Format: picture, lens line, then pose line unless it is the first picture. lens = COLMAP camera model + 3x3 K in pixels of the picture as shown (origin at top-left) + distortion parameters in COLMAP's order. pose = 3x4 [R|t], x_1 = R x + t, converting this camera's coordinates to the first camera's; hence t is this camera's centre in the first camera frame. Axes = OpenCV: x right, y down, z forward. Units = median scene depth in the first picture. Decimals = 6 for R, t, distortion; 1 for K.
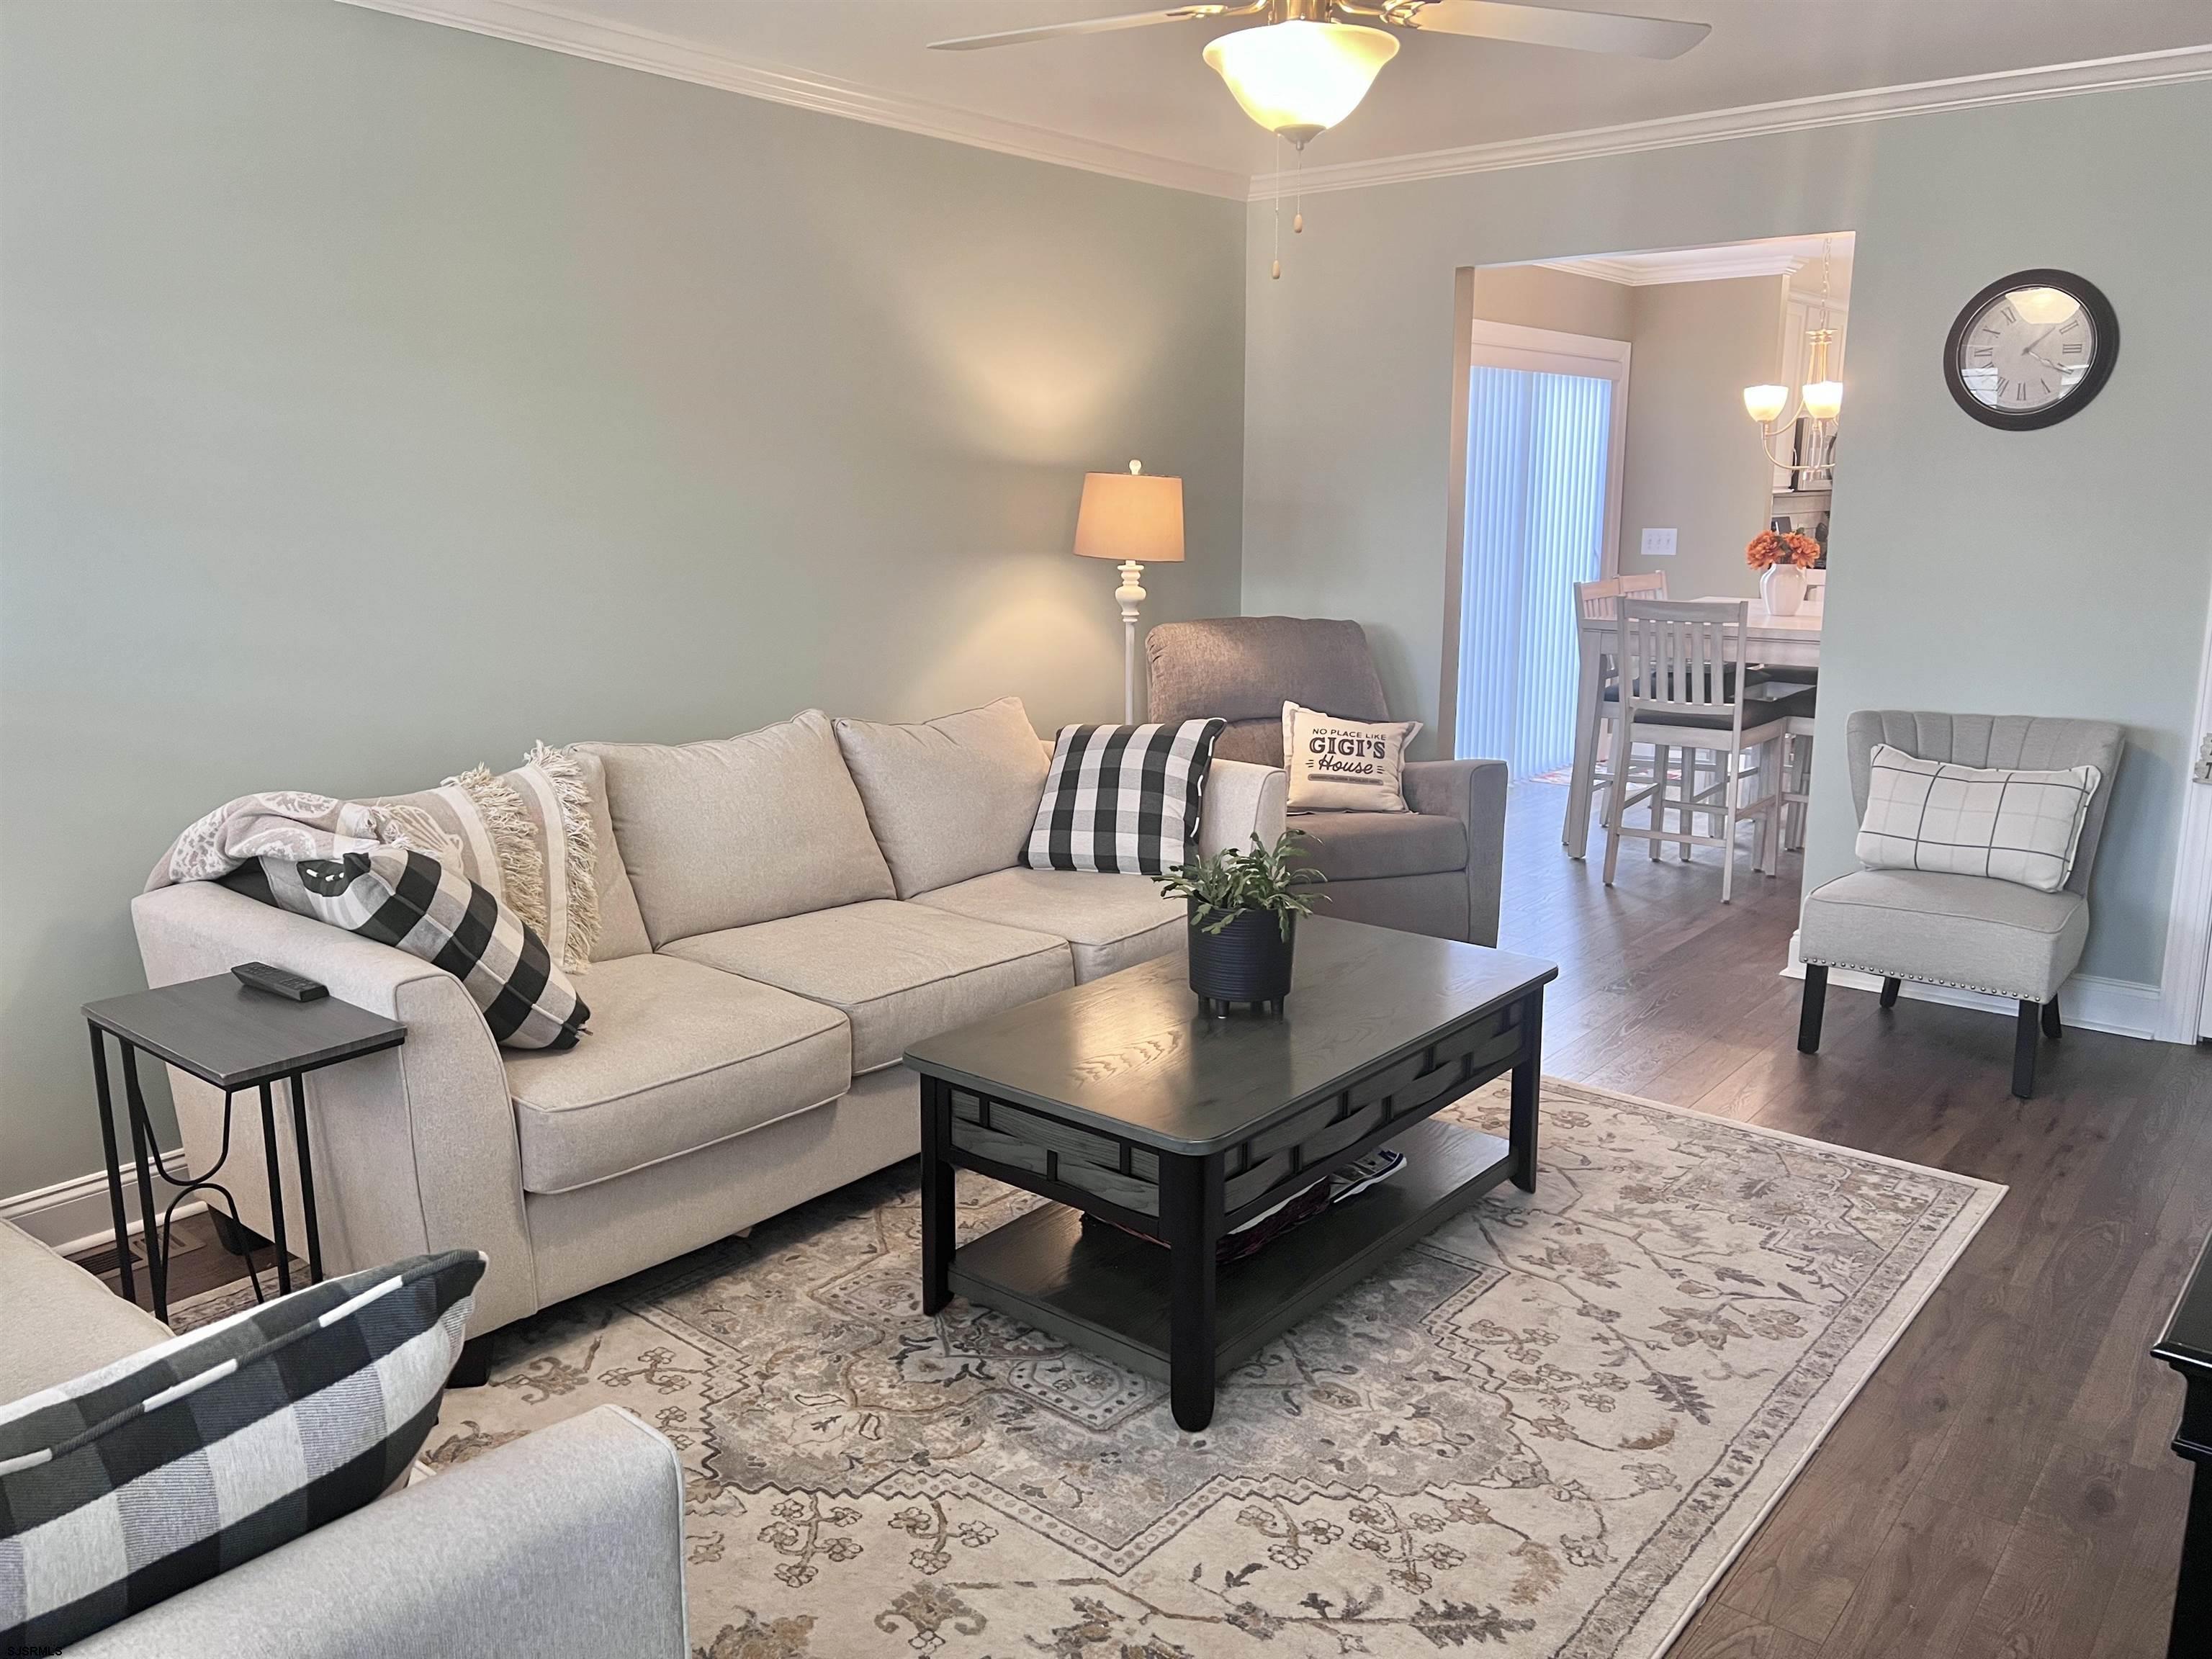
lens RADIAL K [[1665.3, 0, 1100.6], [0, 1665.3, 829.0], [0, 0, 1]] dist [0.066042, -0.074363]
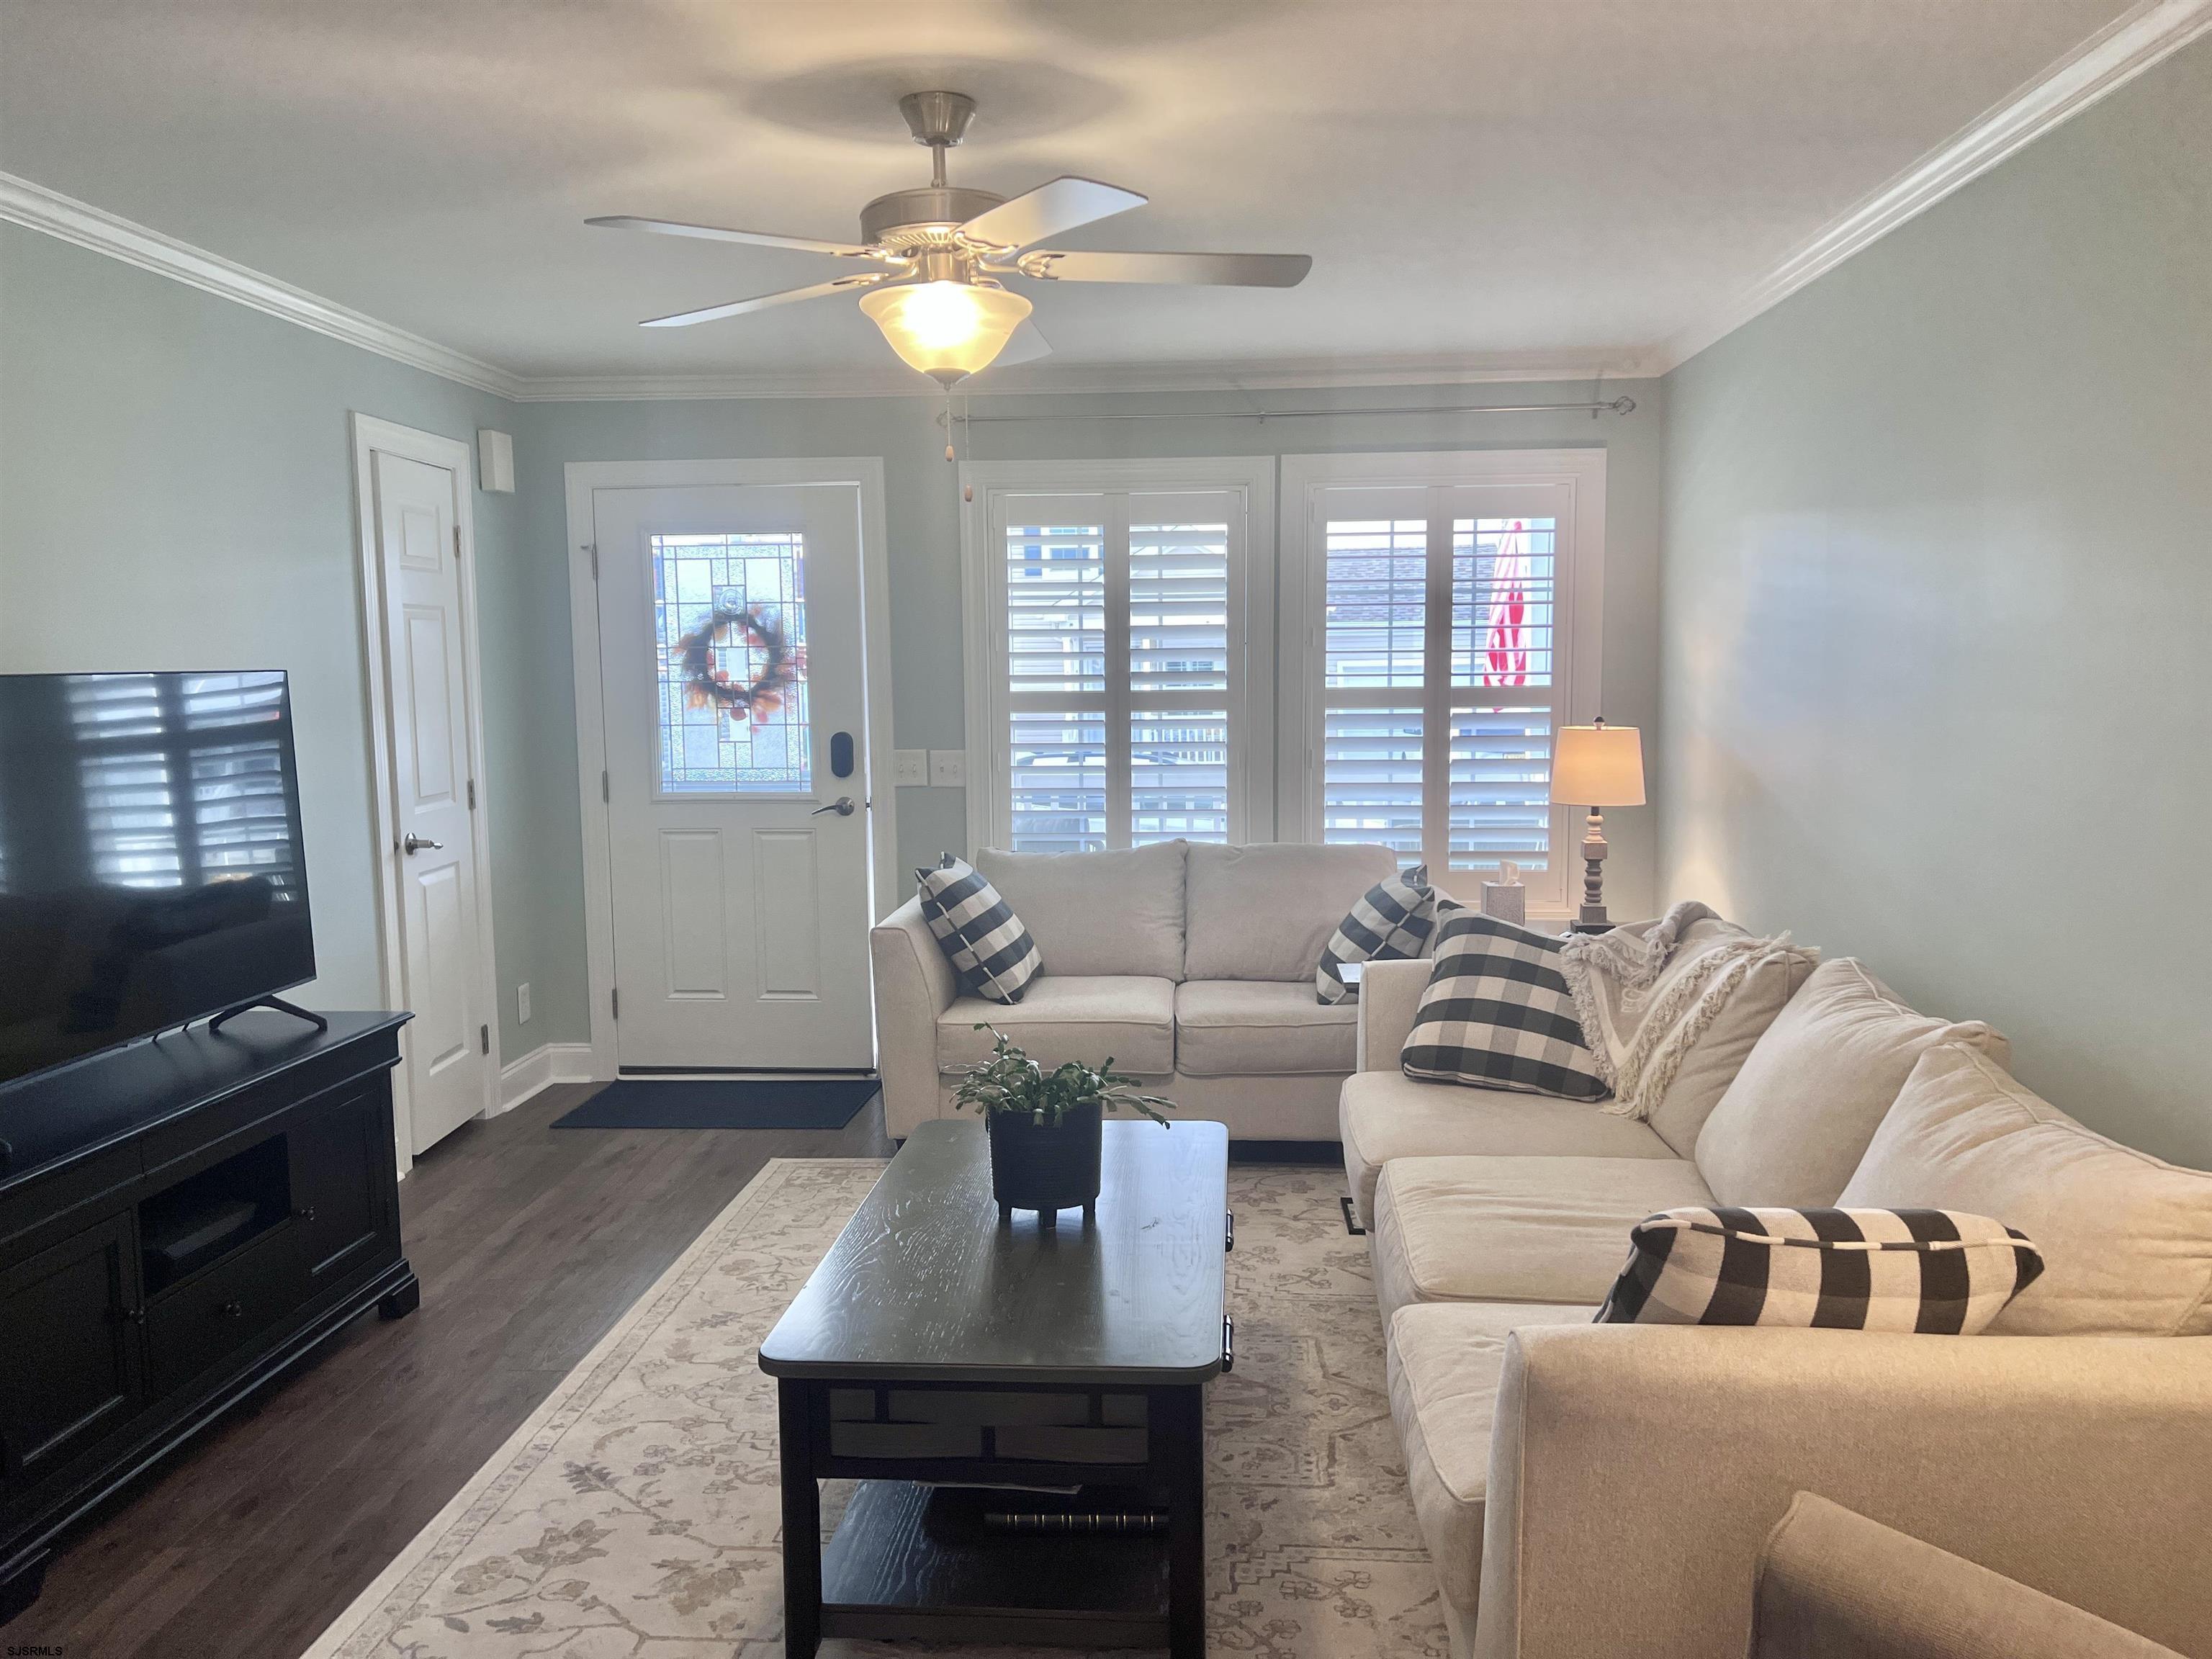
lens RADIAL K [[1665.3, 0, 1110.1], [0, 1665.3, 839.8], [0, 0, 1]] dist [0.066042, -0.074363]
pose [[-0.813446, 0.071849, -0.577186, 0.637692], [-0.109376, 0.955742, 0.273120, -0.389106], [0.571264, 0.285298, -0.769586, 1.824658]]
